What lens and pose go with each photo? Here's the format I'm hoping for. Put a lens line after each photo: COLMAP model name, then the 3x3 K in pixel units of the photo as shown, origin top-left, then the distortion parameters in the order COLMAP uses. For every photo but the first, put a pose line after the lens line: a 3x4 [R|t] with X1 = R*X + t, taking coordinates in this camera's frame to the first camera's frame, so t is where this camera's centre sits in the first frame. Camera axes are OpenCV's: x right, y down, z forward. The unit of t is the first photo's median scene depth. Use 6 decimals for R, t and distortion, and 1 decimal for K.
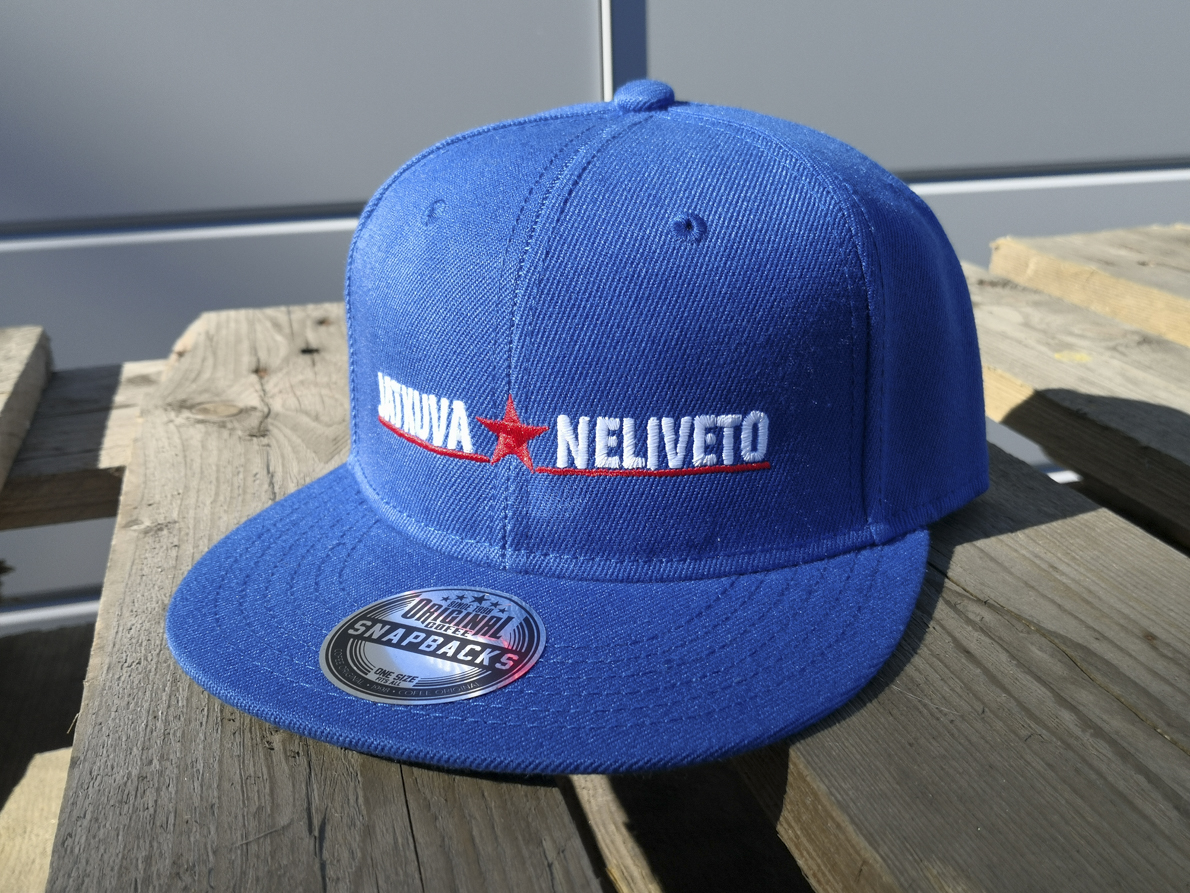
lens RADIAL K [[1226.1, 0, 595.0], [0, 1226.1, 446.5], [0, 0, 1]] dist [-0.002996, -0.019608]
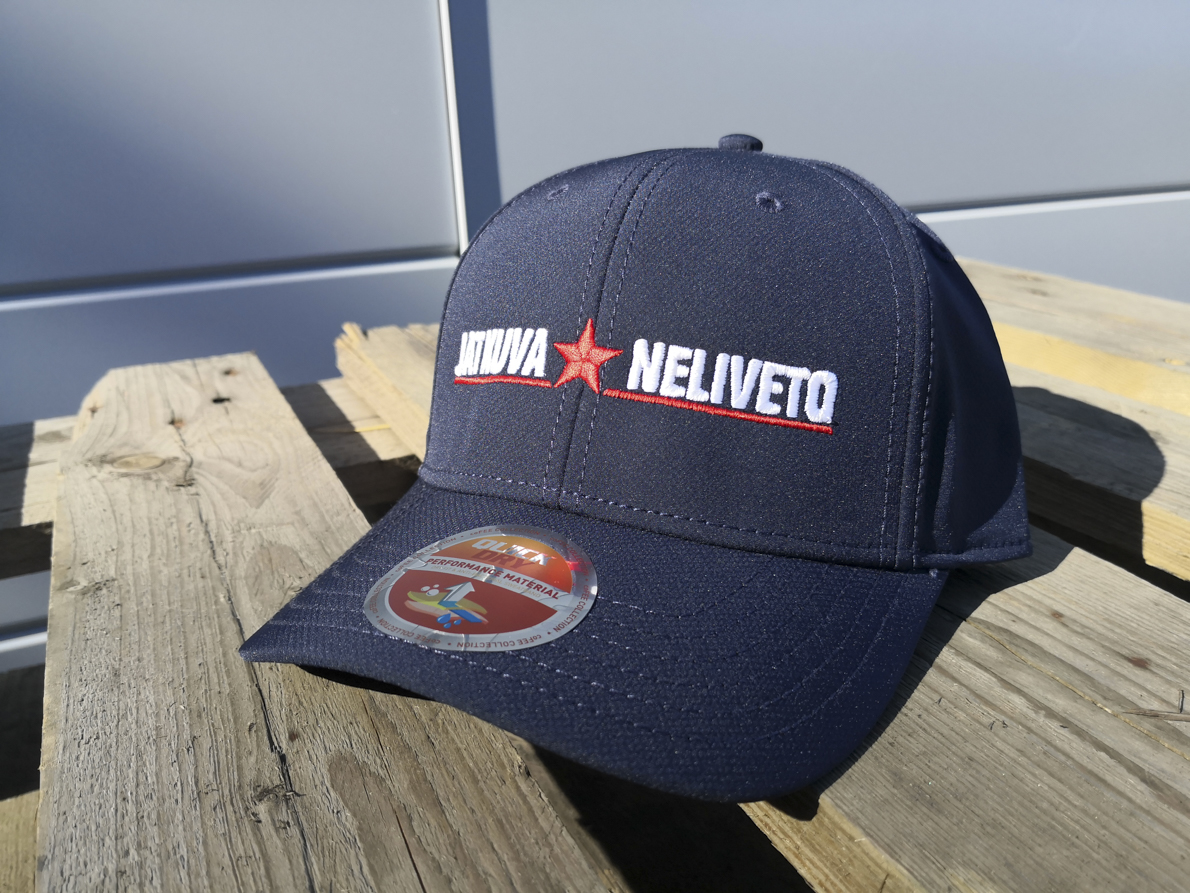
lens RADIAL K [[996.9, 0, 597.1], [0, 996.9, 452.8], [0, 0, 1]] dist [0.008626, -0.046555]
pose [[0.984869, -0.064687, 0.160777, -0.087630], [0.065506, 0.997852, 0.000206, -0.018123], [-0.160445, 0.010329, 0.986991, 0.149923]]
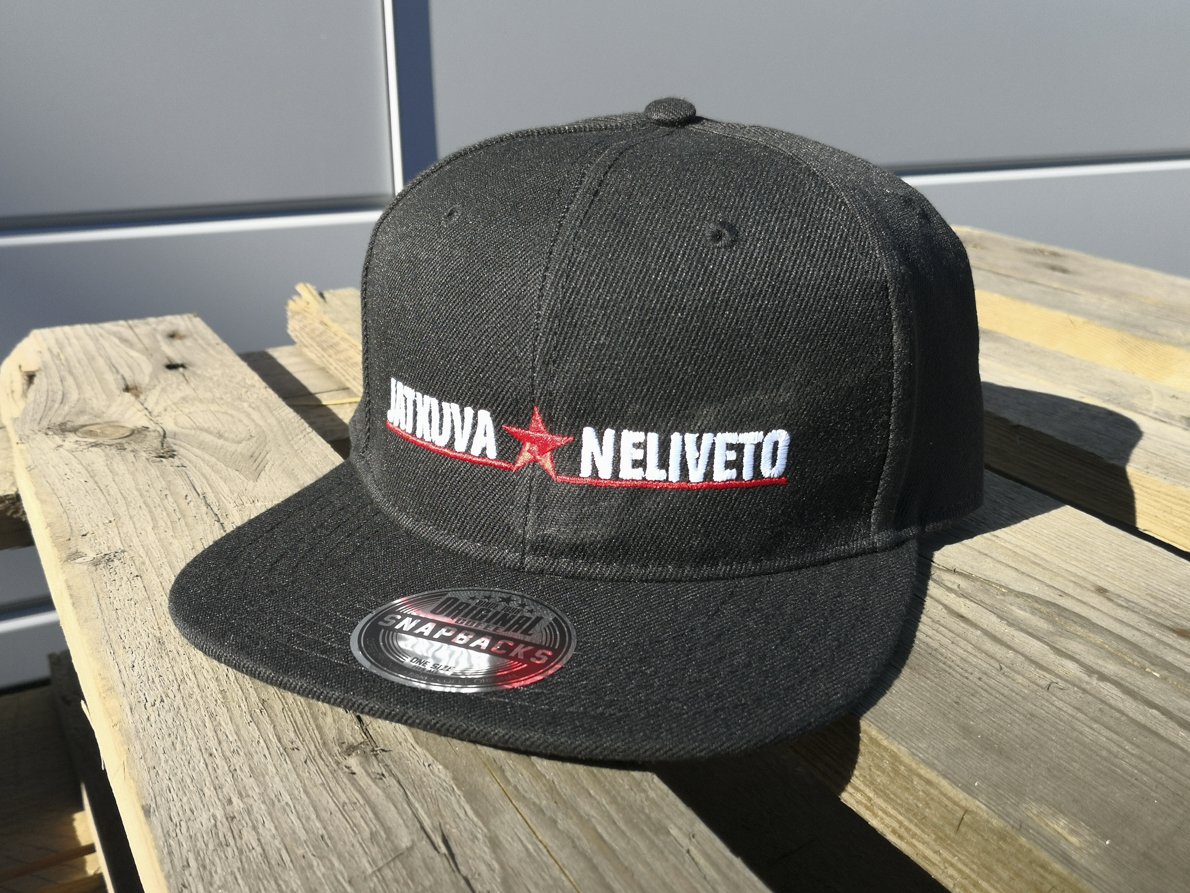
lens RADIAL K [[1214.0, 0, 595.0], [0, 1214.0, 446.5], [0, 0, 1]] dist [-0.006667, 0.007544]
pose [[0.970962, -0.049138, 0.234134, -0.230846], [0.050042, 0.998745, 0.002081, -0.002572], [-0.233942, 0.009696, 0.972202, 0.017095]]
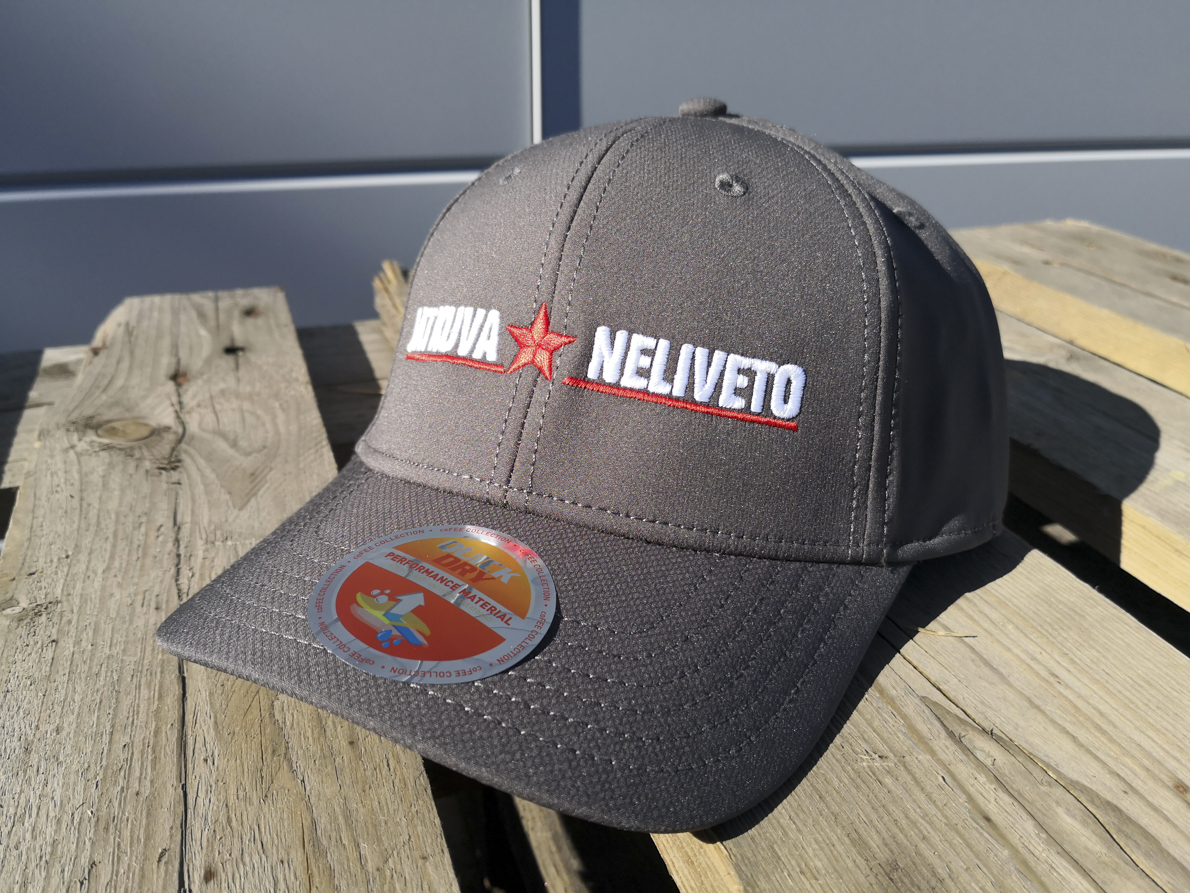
lens RADIAL K [[996.9, 0, 597.1], [0, 996.9, 452.8], [0, 0, 1]] dist [0.008626, -0.046555]
pose [[0.996288, 0.006010, 0.085877, -0.026680], [-0.015009, 0.994409, 0.104527, -0.137786], [-0.084768, -0.105428, 0.990807, 0.317223]]
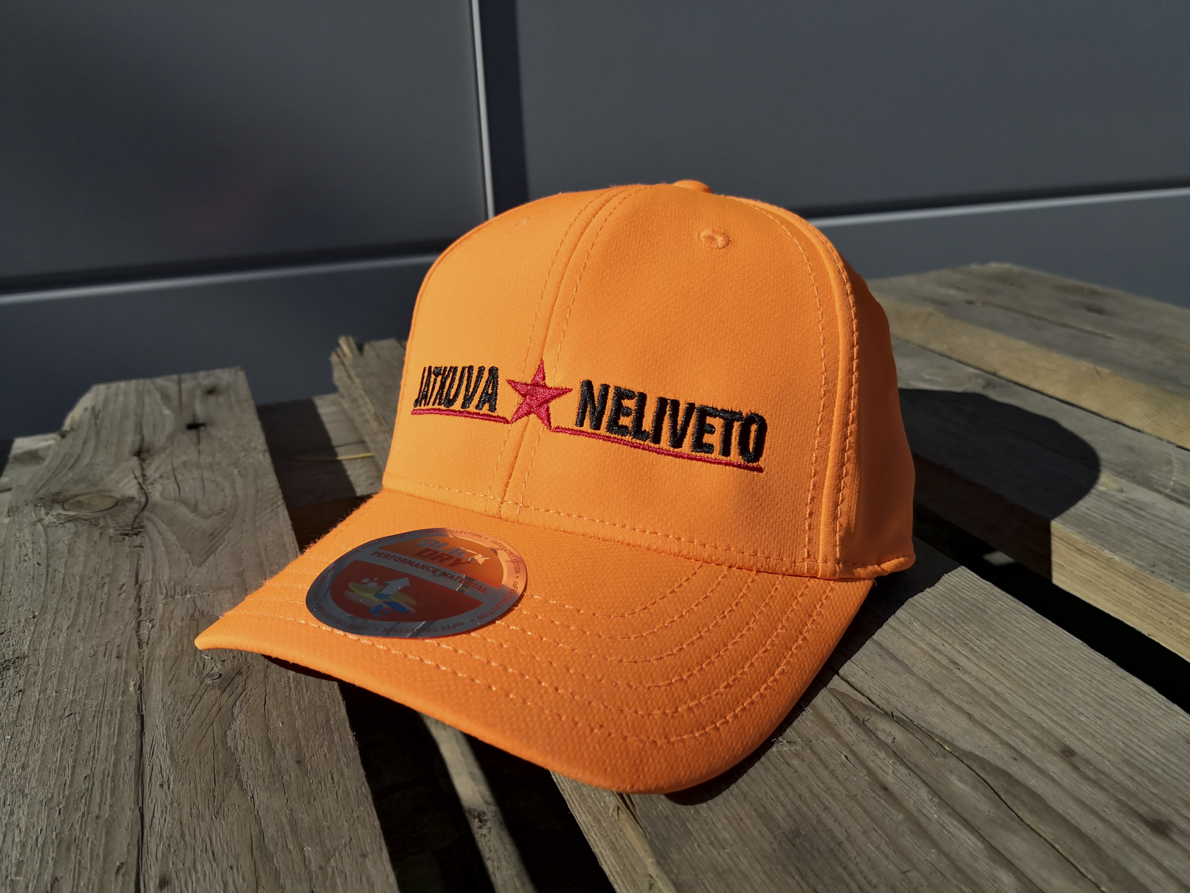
lens RADIAL K [[1001.2, 0, 598.2], [0, 1001.2, 443.6], [0, 0, 1]] dist [0.016053, -0.054300]
pose [[0.993741, -0.047113, 0.101283, 0.019560], [0.045466, 0.998794, 0.018513, -0.104389], [-0.102033, -0.013792, 0.994685, 0.237221]]
